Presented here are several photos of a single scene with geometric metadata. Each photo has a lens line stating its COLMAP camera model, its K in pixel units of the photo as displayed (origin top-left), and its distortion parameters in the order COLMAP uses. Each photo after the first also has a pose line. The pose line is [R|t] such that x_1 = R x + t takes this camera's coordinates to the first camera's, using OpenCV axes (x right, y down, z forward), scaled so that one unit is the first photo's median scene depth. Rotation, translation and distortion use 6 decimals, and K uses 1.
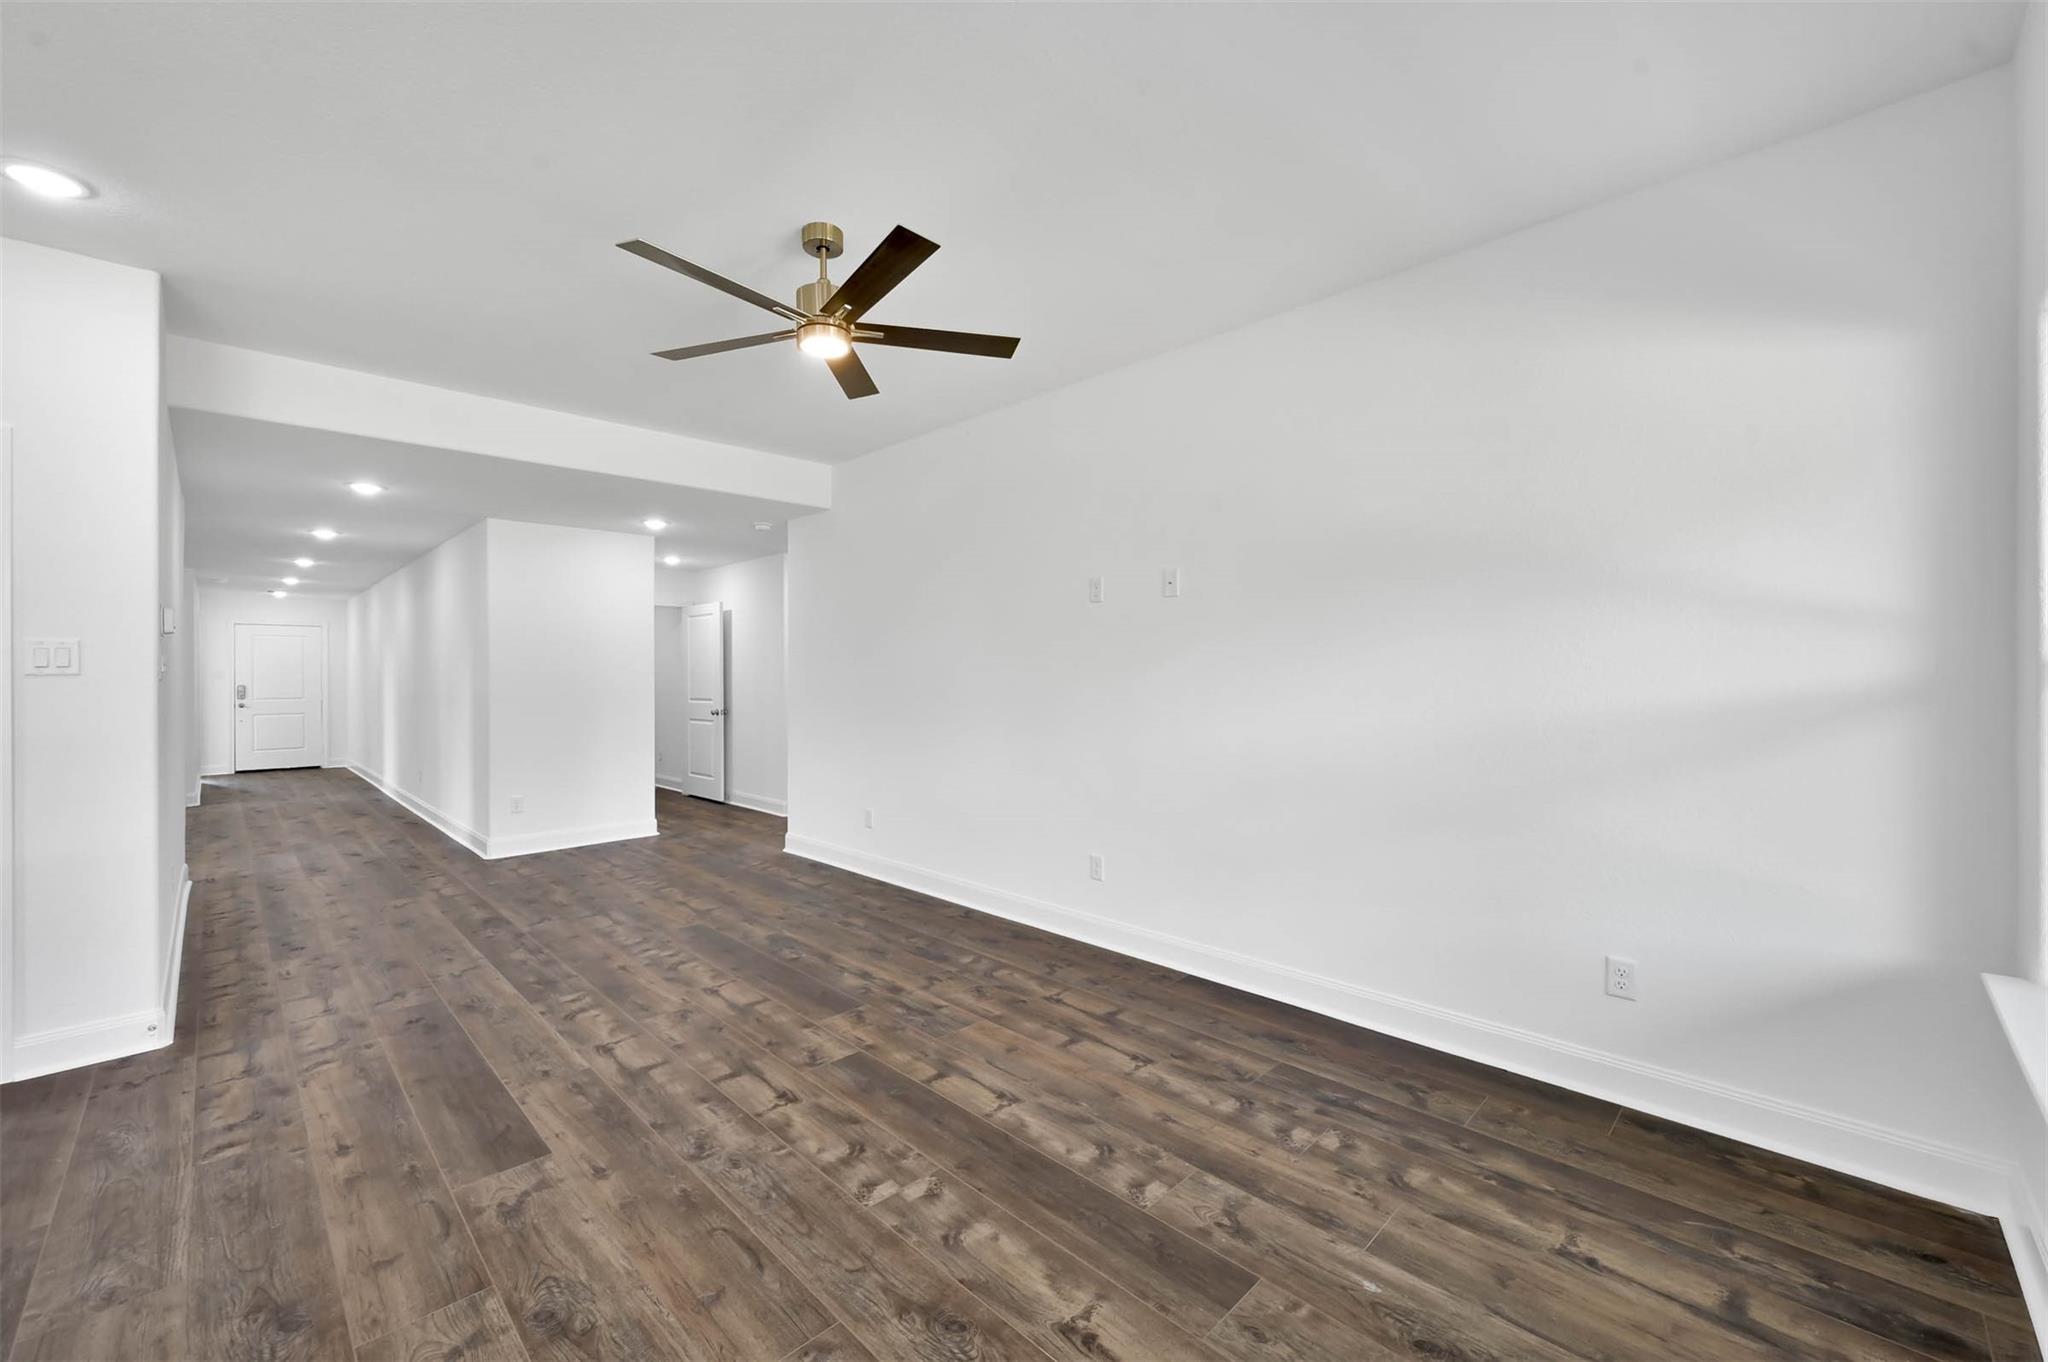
lens RADIAL K [[815.9, 0, 1019.7], [0, 815.9, 674.7], [0, 0, 1]] dist [-0.000439, -0.000123]
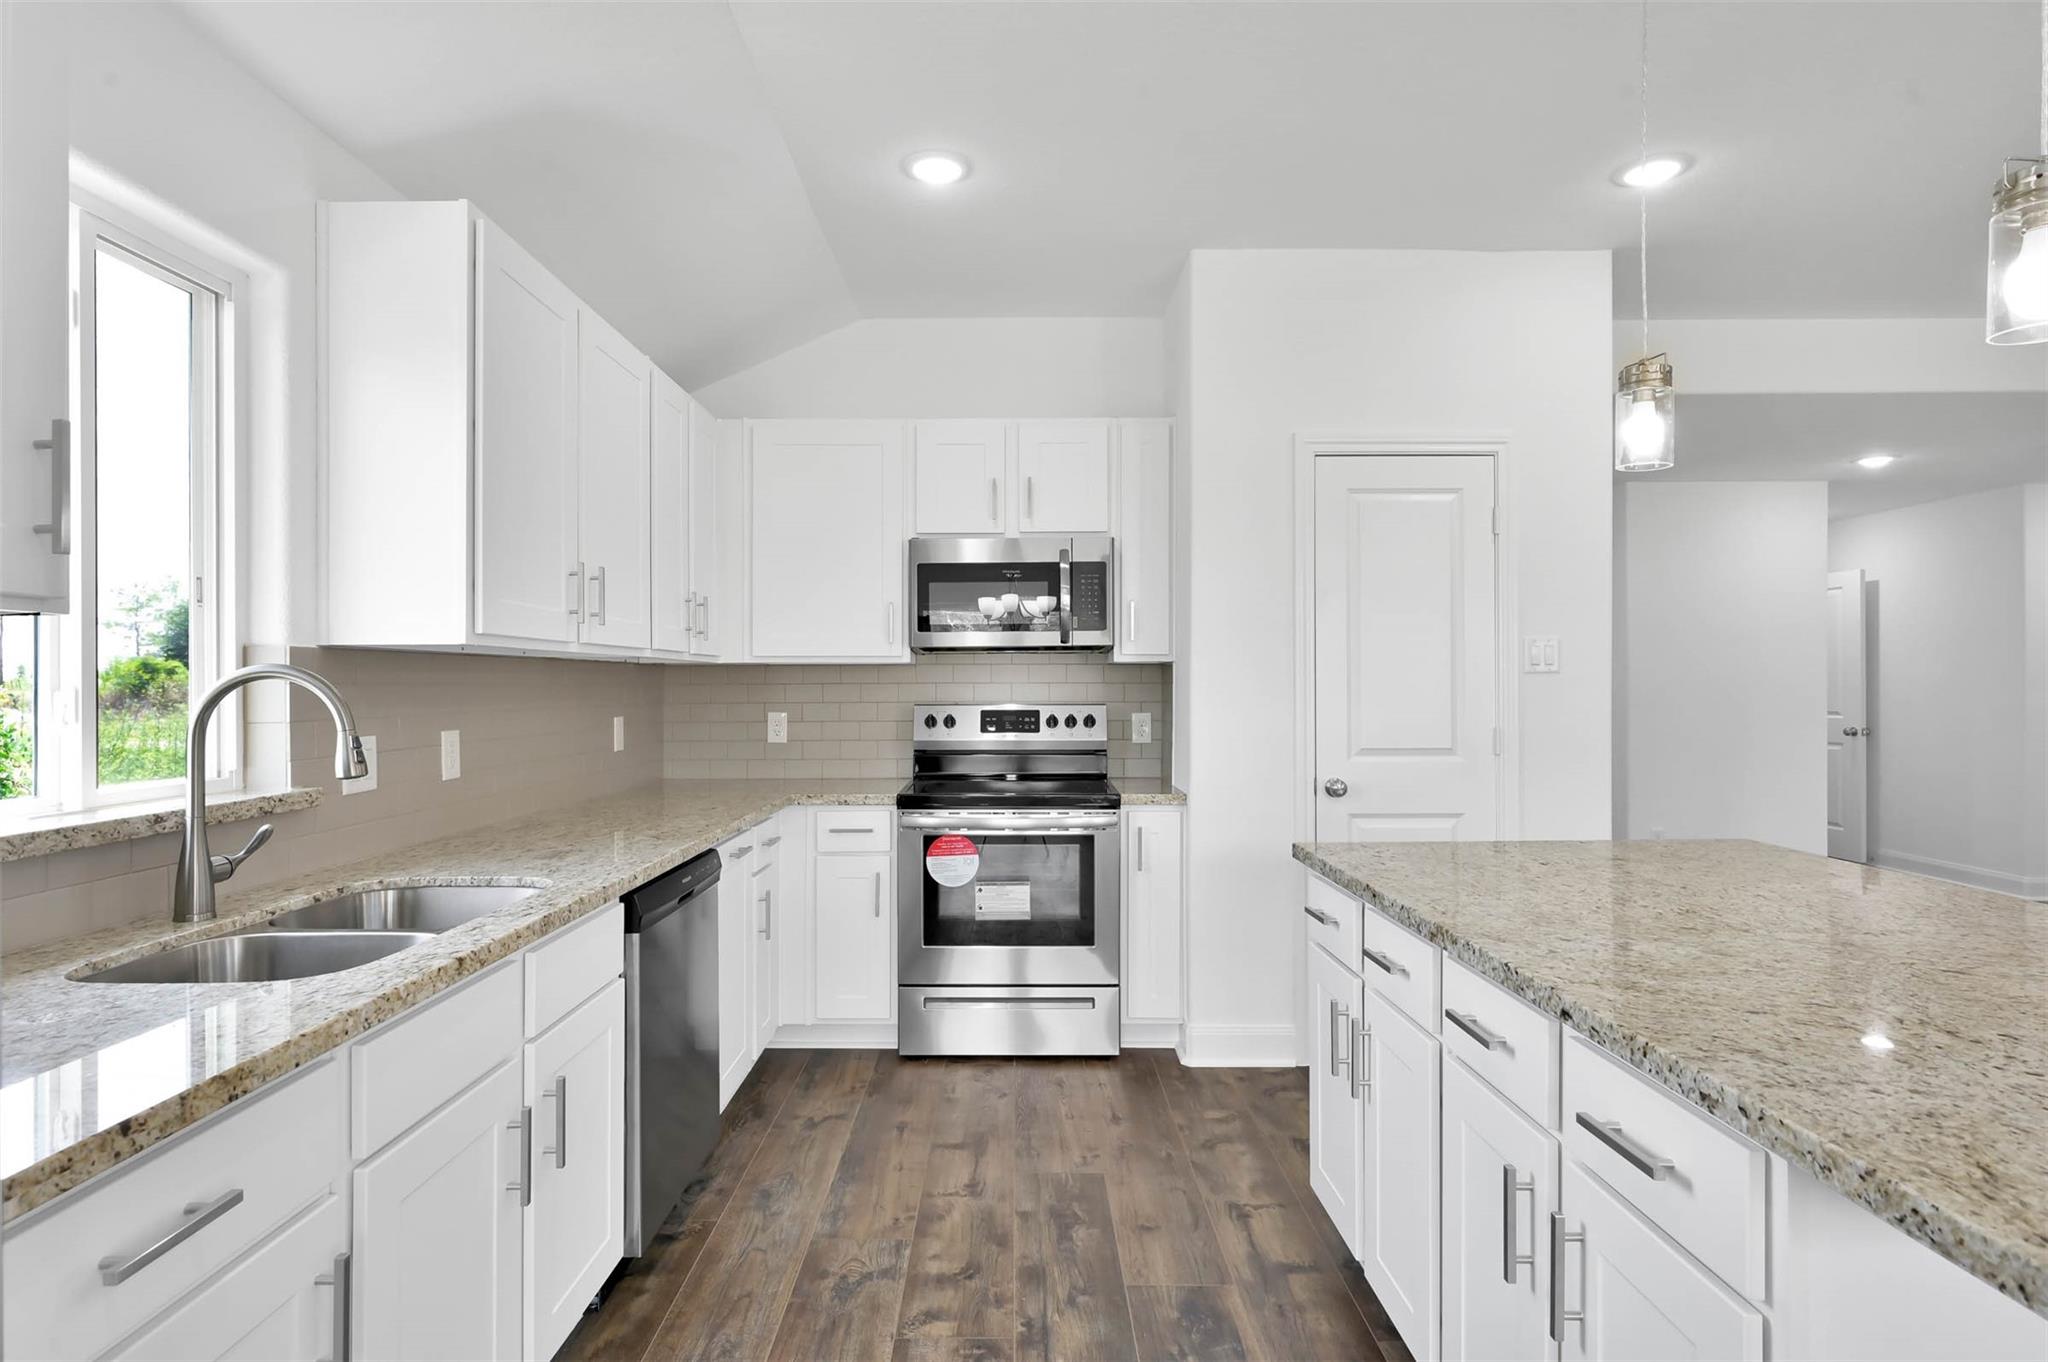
lens RADIAL K [[1070.6, 0, 1024.0], [0, 1070.6, 681.0], [0, 0, 1]] dist [0.000471, 0.000240]
pose [[0.705497, 0.002812, -0.708707, -0.692069], [-0.003870, 0.999993, 0.000115, 0.013795], [0.708702, 0.002662, 0.705503, -0.385089]]
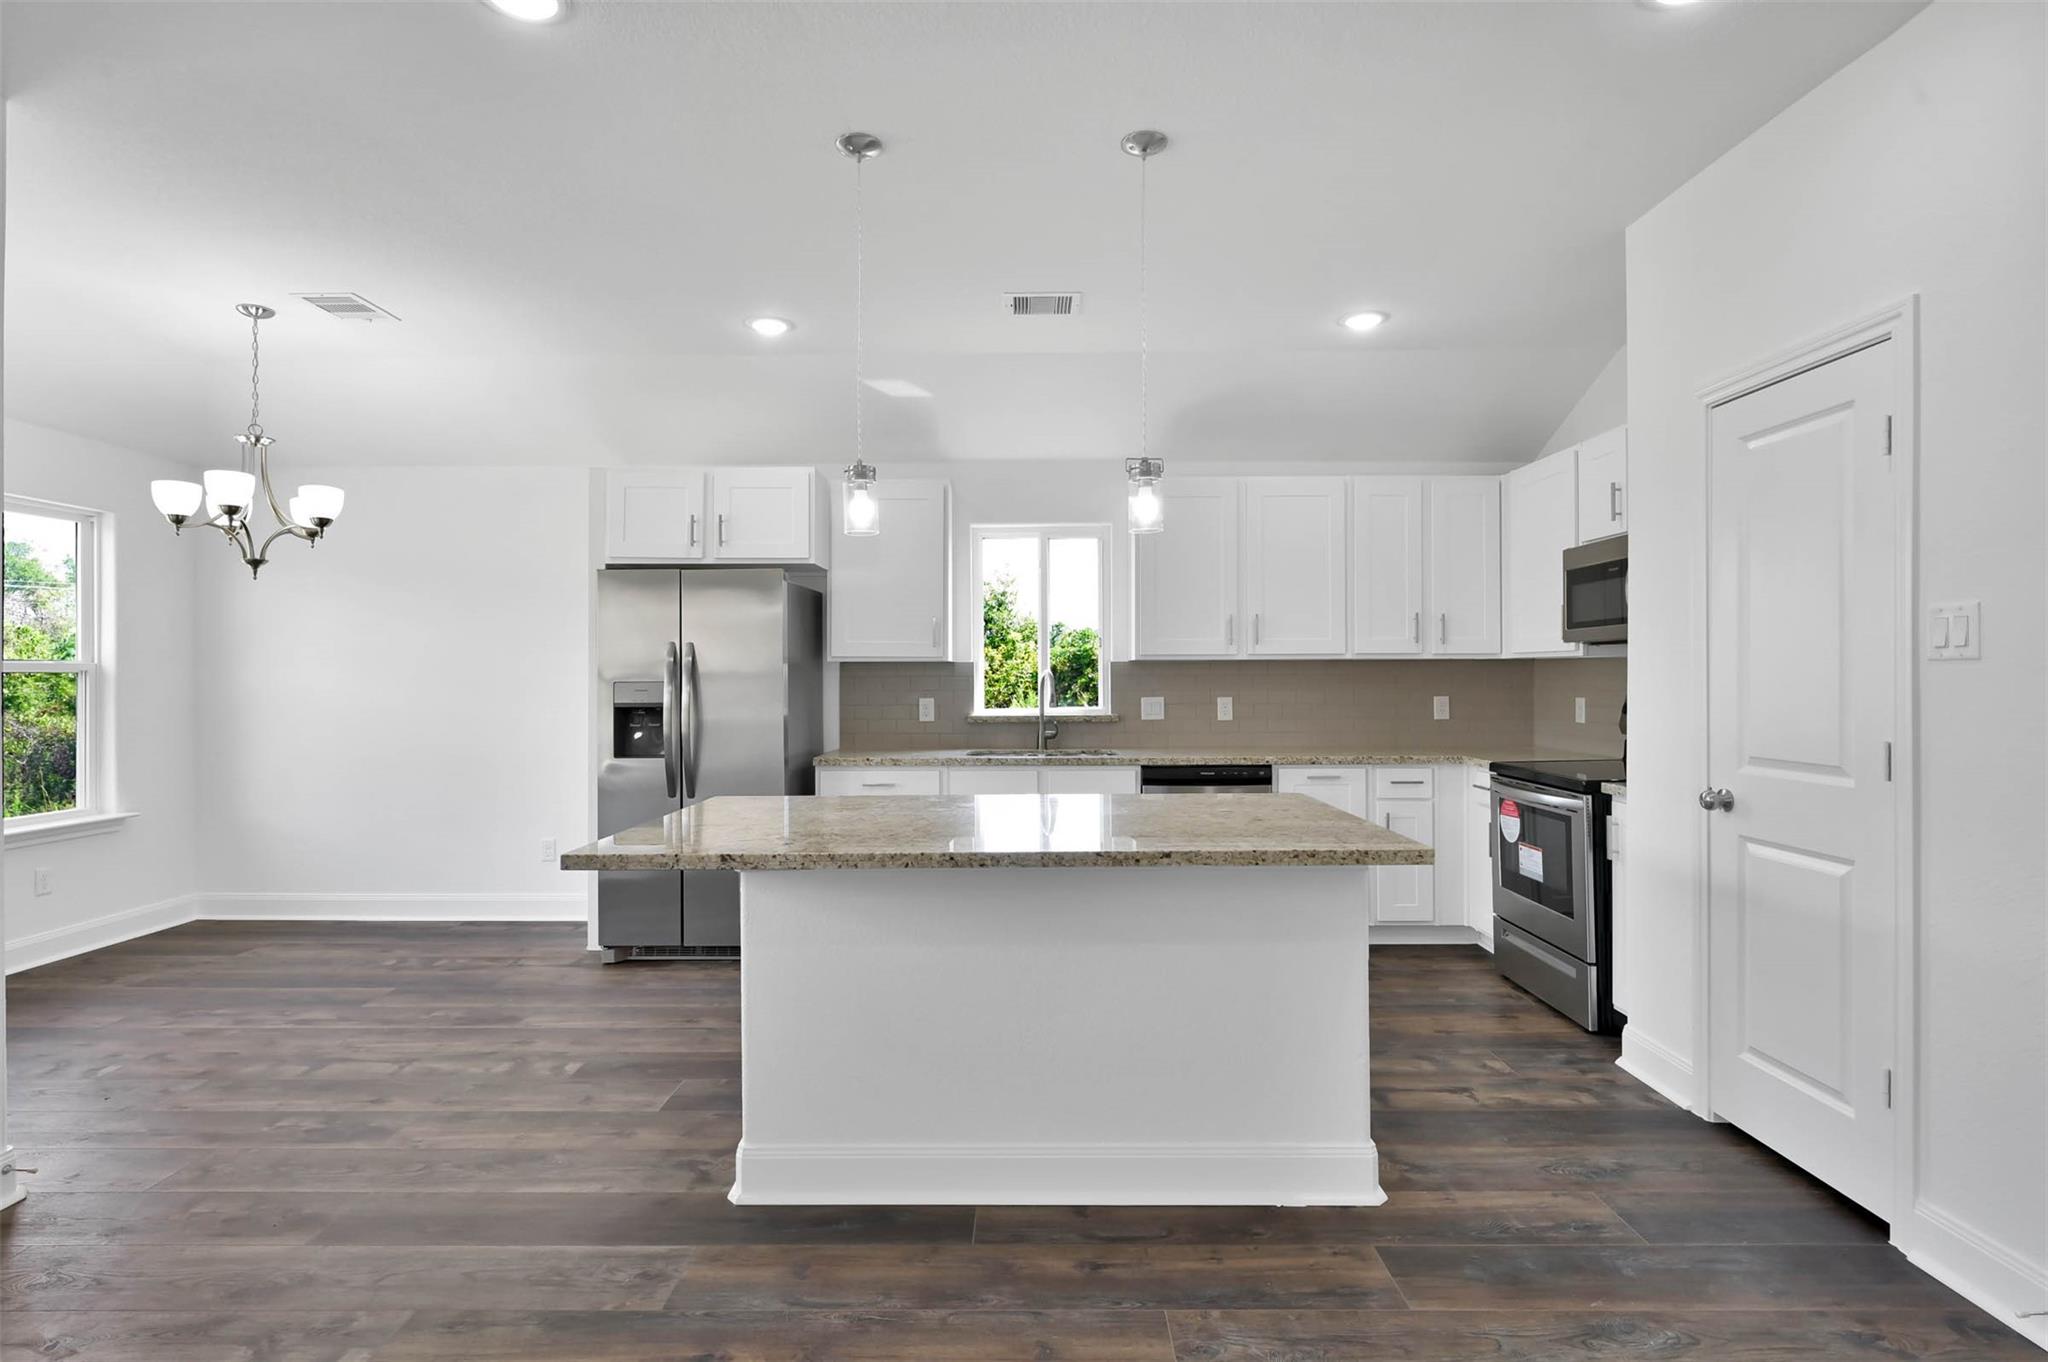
lens RADIAL K [[1011.8, 0, 1035.5], [0, 1011.8, 673.5], [0, 0, 1]] dist [-0.000169, 0.000366]
pose [[-0.707821, 0.010123, -0.706319, -0.125208], [0.009446, 0.999944, 0.004865, 0.001702], [0.706329, -0.003229, -0.707877, 1.040713]]
